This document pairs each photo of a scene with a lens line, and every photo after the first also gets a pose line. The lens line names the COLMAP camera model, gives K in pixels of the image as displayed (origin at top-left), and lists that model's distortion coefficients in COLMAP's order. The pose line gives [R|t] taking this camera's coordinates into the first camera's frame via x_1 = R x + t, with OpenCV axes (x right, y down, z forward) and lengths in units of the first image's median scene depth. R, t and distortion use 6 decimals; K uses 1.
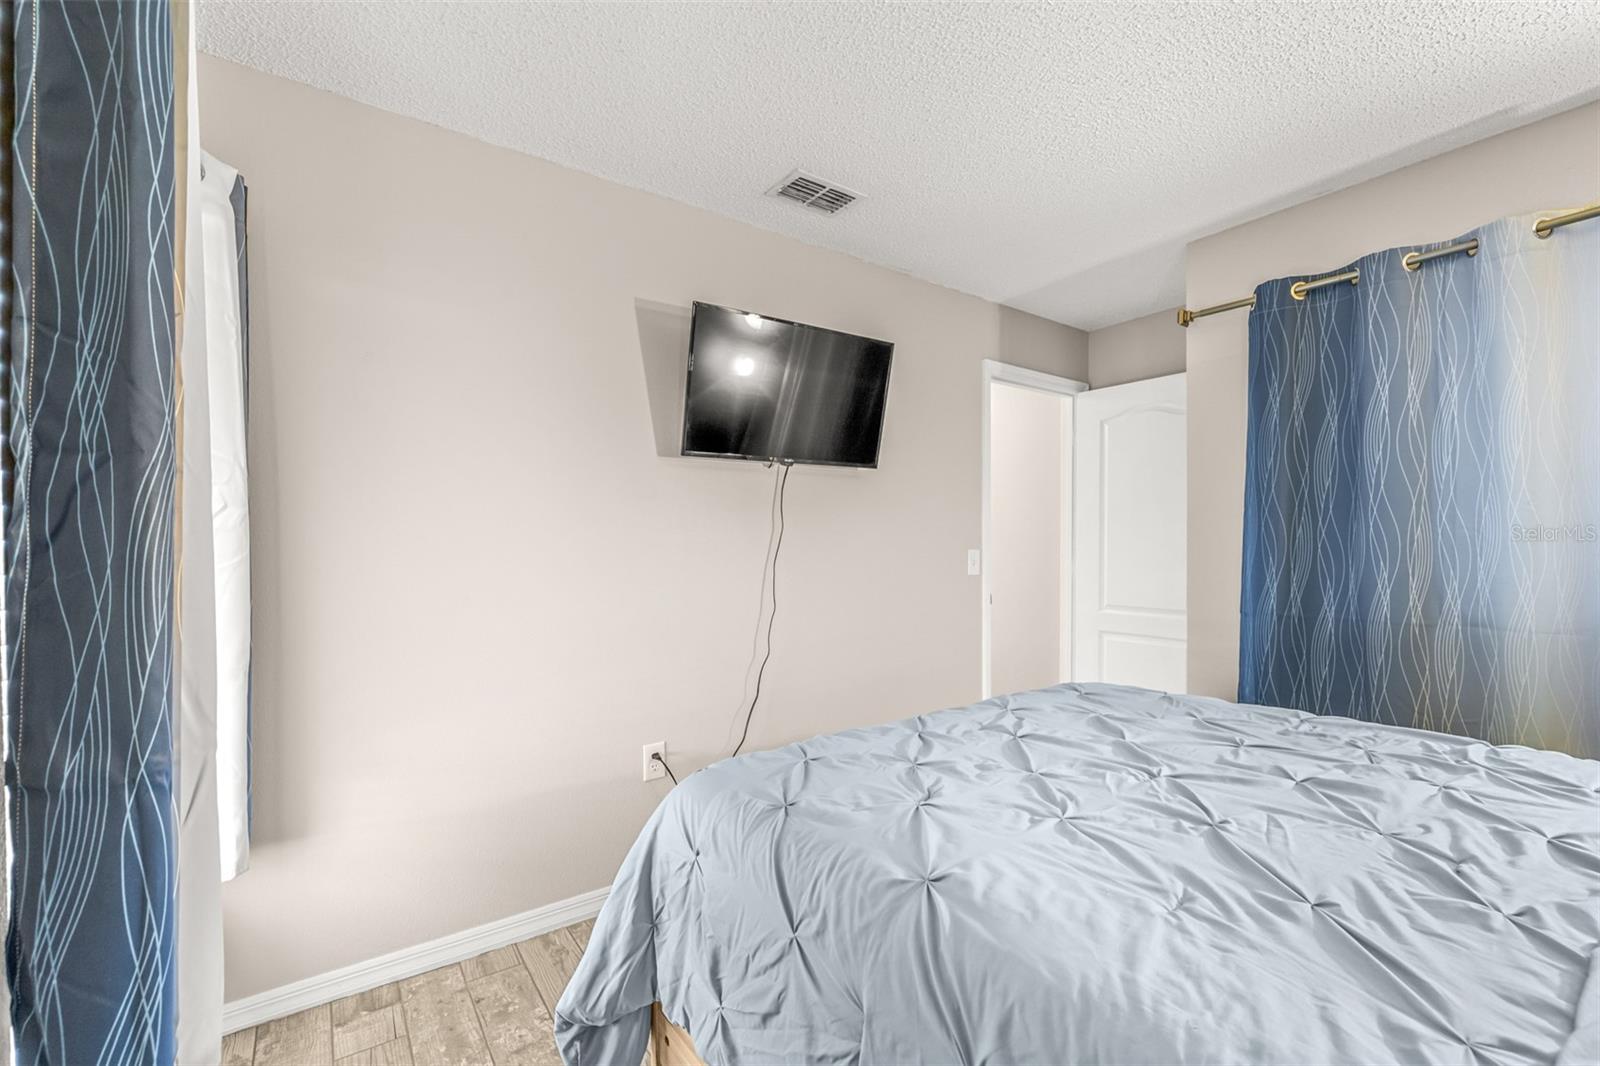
lens RADIAL K [[673.3, 0, 798.1], [0, 673.3, 542.5], [0, 0, 1]] dist [-0.001157, -0.000432]
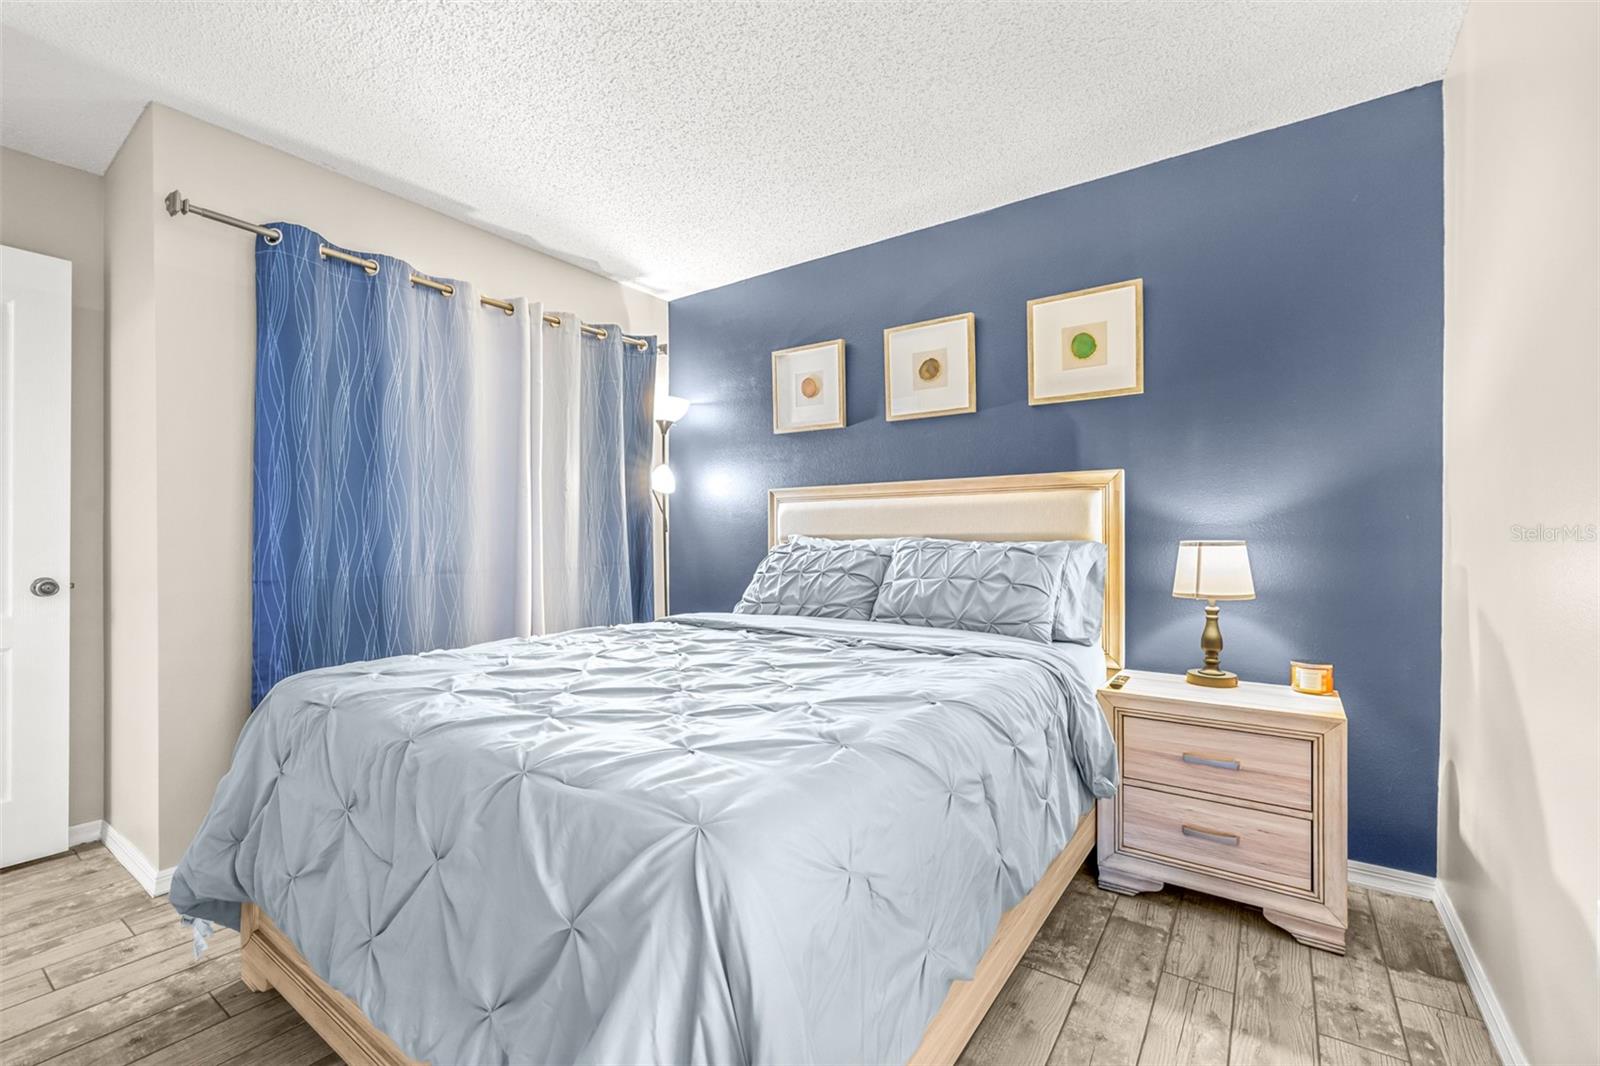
lens RADIAL K [[673.3, 0, 798.1], [0, 673.3, 542.5], [0, 0, 1]] dist [-0.001157, -0.000432]
pose [[-0.320521, 0.004157, 0.947232, -0.429957], [0.000167, 0.999991, -0.004332, 0.061251], [-0.947241, -0.001231, -0.320518, 0.667304]]
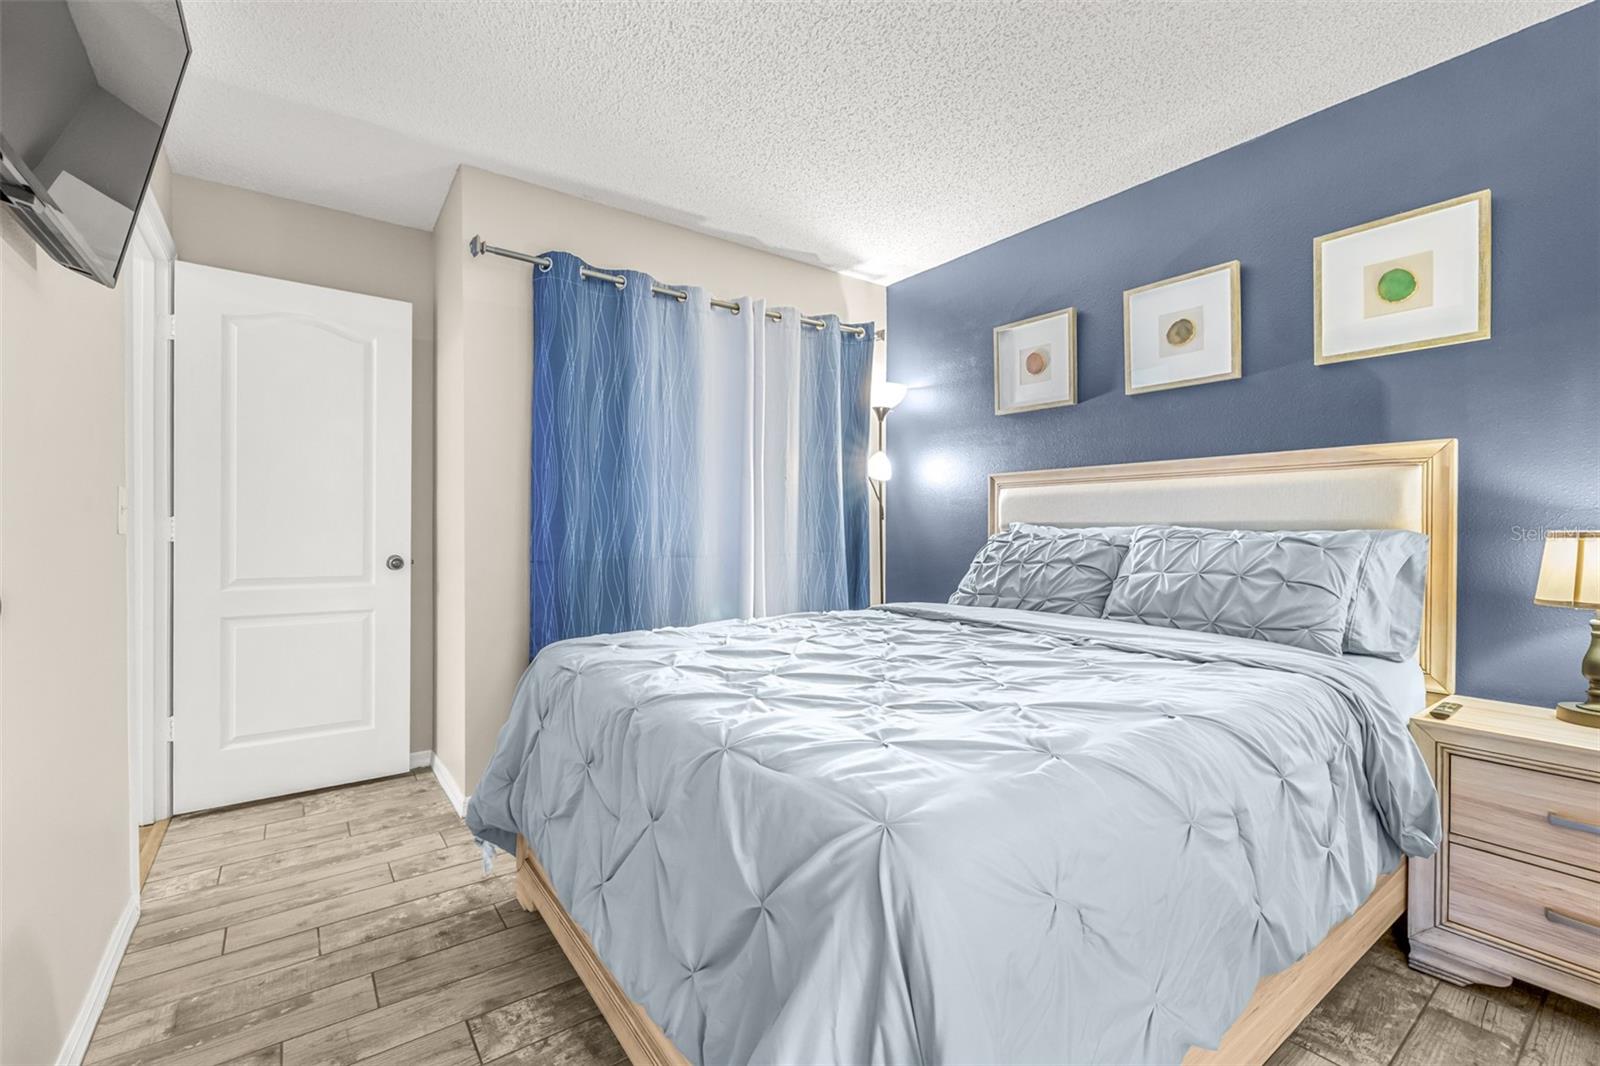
lens RADIAL K [[682.6, 0, 805.1], [0, 682.6, 535.7], [0, 0, 1]] dist [0.000187, -0.000822]
pose [[-0.010435, -0.003864, 0.999938, -0.419867], [-0.006439, 0.999972, 0.003797, 0.062607], [-0.999925, -0.006399, -0.010460, 0.648972]]
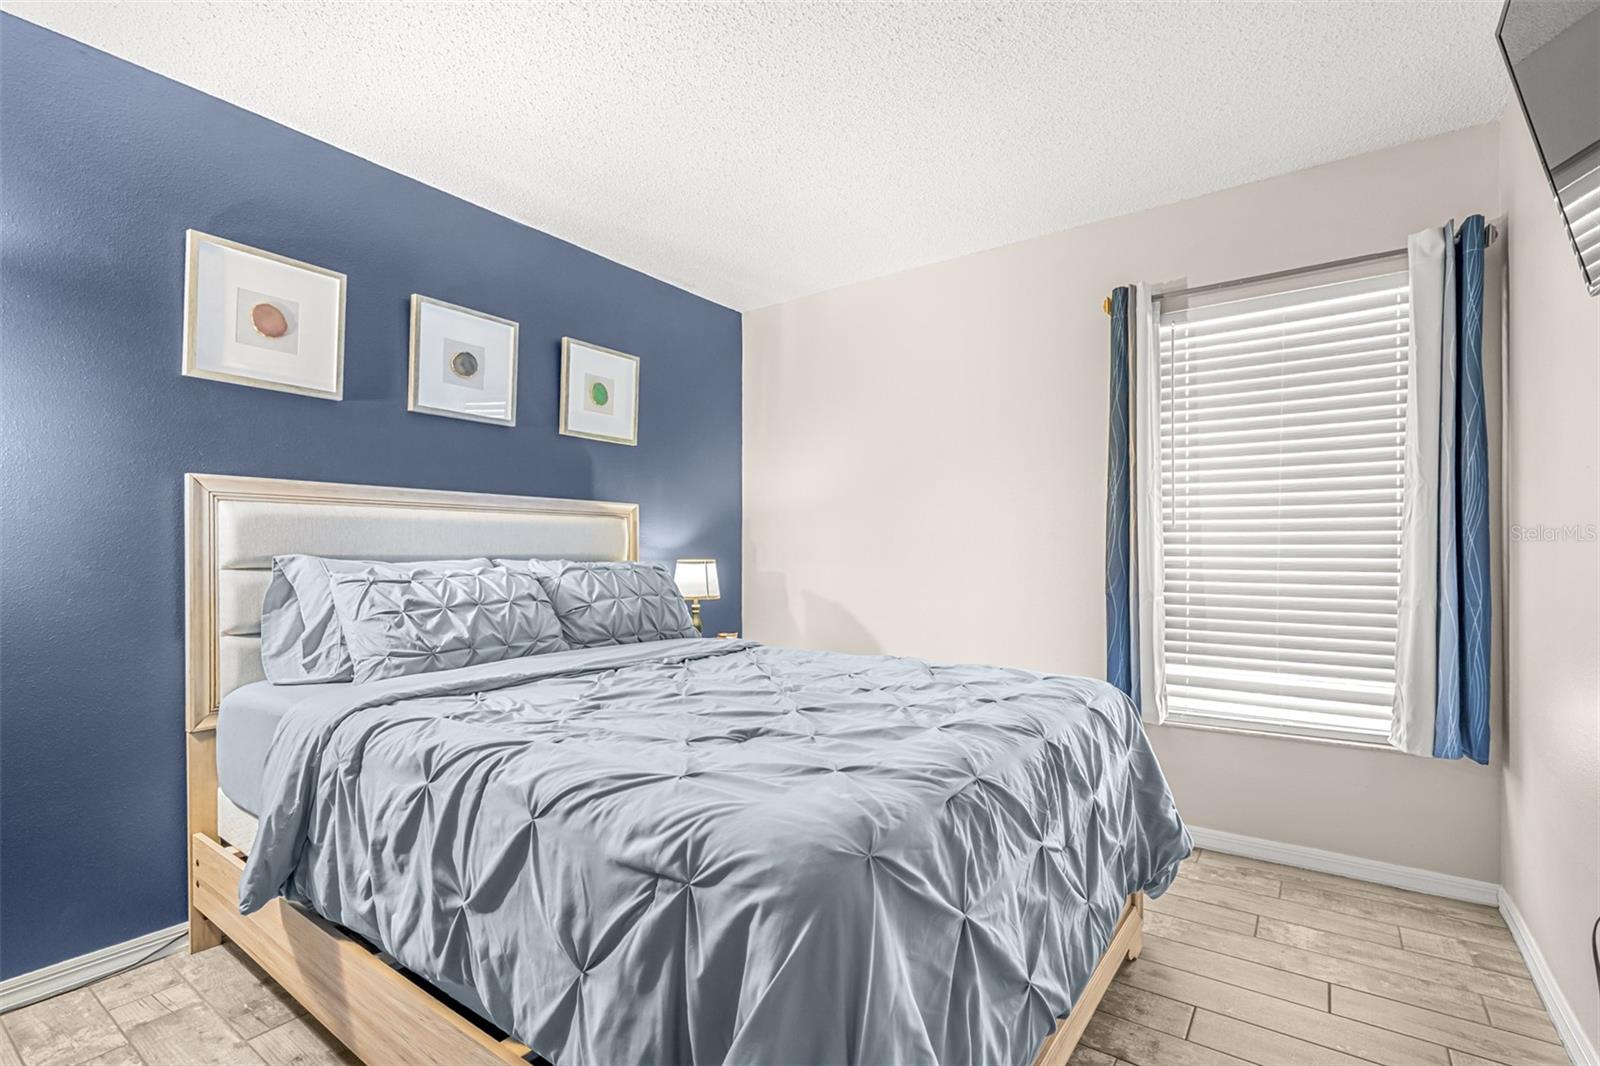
lens RADIAL K [[704.5, 0, 799.3], [0, 704.5, 559.2], [0, 0, 1]] dist [0.000091, -0.000055]
pose [[-0.954270, 0.010183, -0.298772, 0.550295], [0.009155, 0.999946, 0.004842, 0.046717], [0.298805, 0.001886, -0.954312, 1.308204]]
